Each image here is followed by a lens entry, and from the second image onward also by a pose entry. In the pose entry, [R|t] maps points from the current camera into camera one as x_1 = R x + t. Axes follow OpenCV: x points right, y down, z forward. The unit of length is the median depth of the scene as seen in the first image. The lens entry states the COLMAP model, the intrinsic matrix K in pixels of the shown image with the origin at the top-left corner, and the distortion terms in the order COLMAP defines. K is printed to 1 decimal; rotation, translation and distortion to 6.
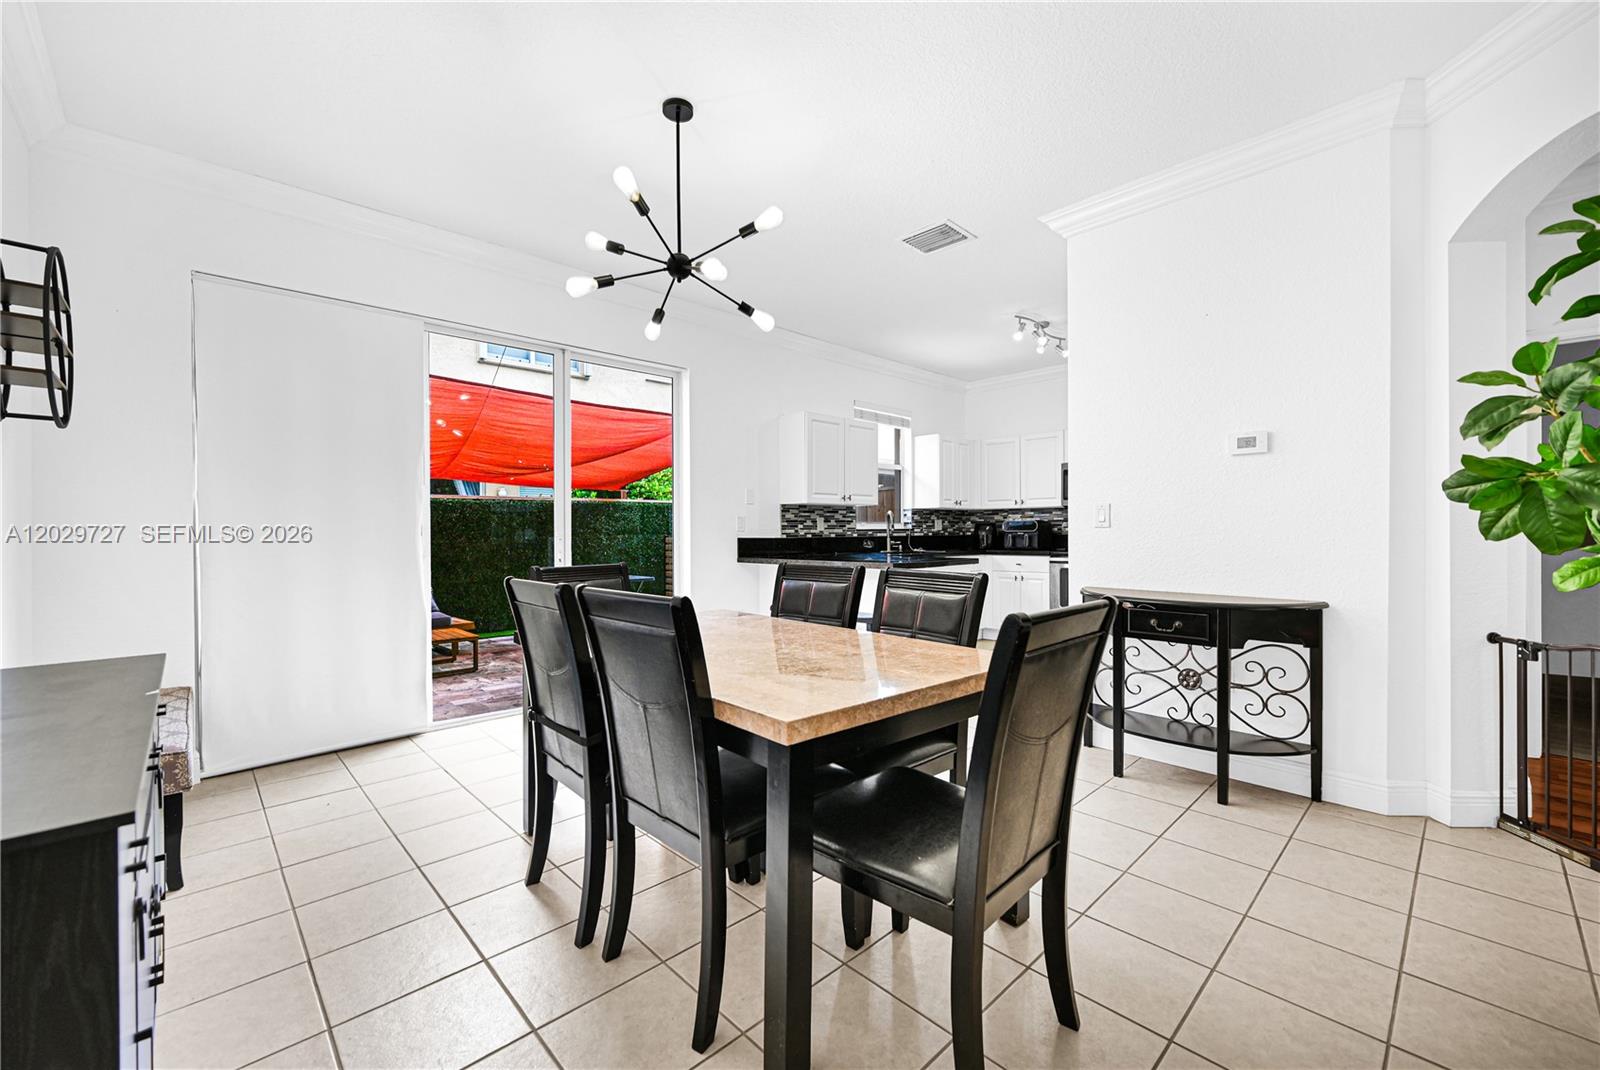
lens RADIAL K [[647.2, 0, 800.8], [0, 647.2, 532.5], [0, 0, 1]] dist [-0.001228, -0.000035]
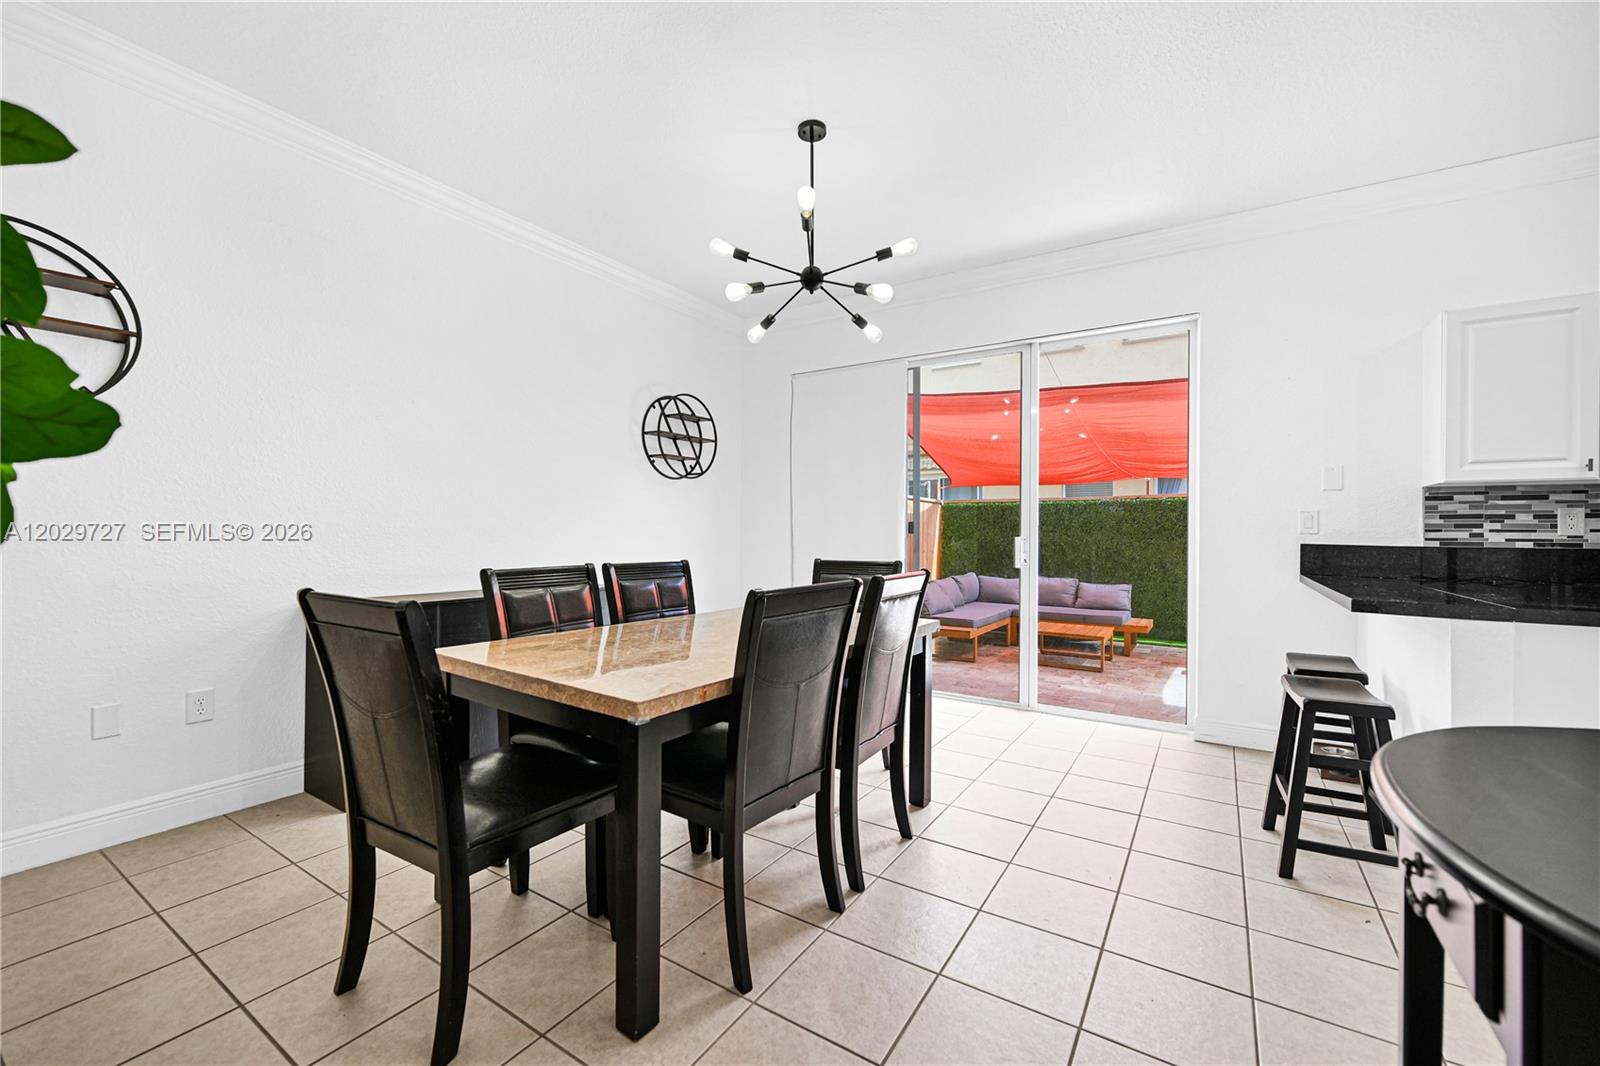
lens RADIAL K [[651.4, 0, 801.8], [0, 651.4, 523.7], [0, 0, 1]] dist [-0.000328, -0.000226]
pose [[0.232091, -0.002814, -0.972690, 0.340122], [-0.009544, 0.999941, -0.005171, -0.003096], [0.972647, 0.010484, 0.232050, 0.299016]]
